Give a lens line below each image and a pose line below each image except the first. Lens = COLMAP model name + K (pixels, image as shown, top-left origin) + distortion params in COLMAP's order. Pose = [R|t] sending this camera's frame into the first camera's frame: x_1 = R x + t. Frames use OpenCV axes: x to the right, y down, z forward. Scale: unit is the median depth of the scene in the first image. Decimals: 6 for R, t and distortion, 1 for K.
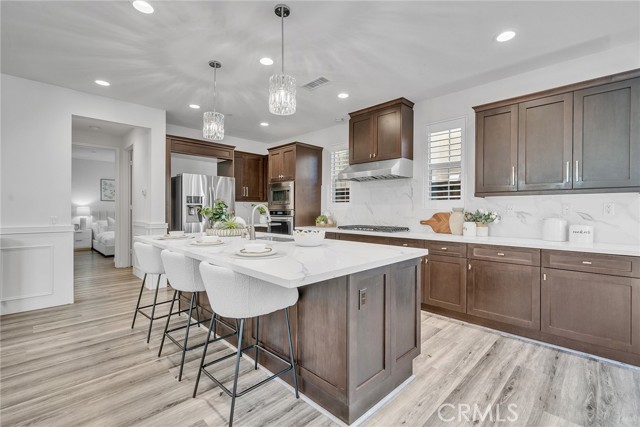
lens RADIAL K [[284.3, 0, 320.0], [0, 284.3, 213.5], [0, 0, 1]] dist [-0.000598, -0.000090]
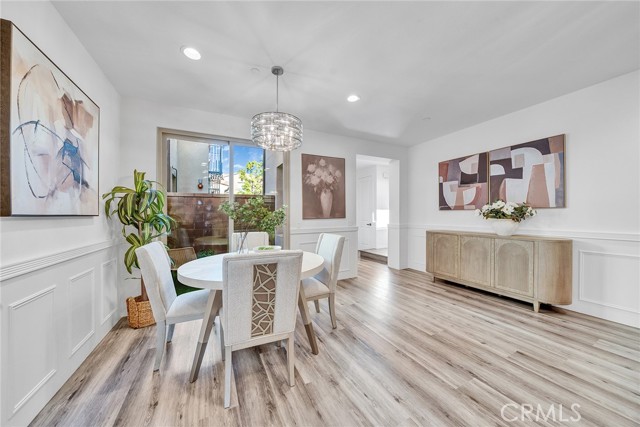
lens RADIAL K [[218.9, 0, 320.0], [0, 218.9, 213.5], [0, 0, 1]] dist [-0.000855, -0.000056]
pose [[-0.305156, -0.001538, -0.952301, -0.039822], [-0.003425, 0.999994, -0.000517, -0.018450], [0.952296, 0.003103, -0.305159, 0.374279]]
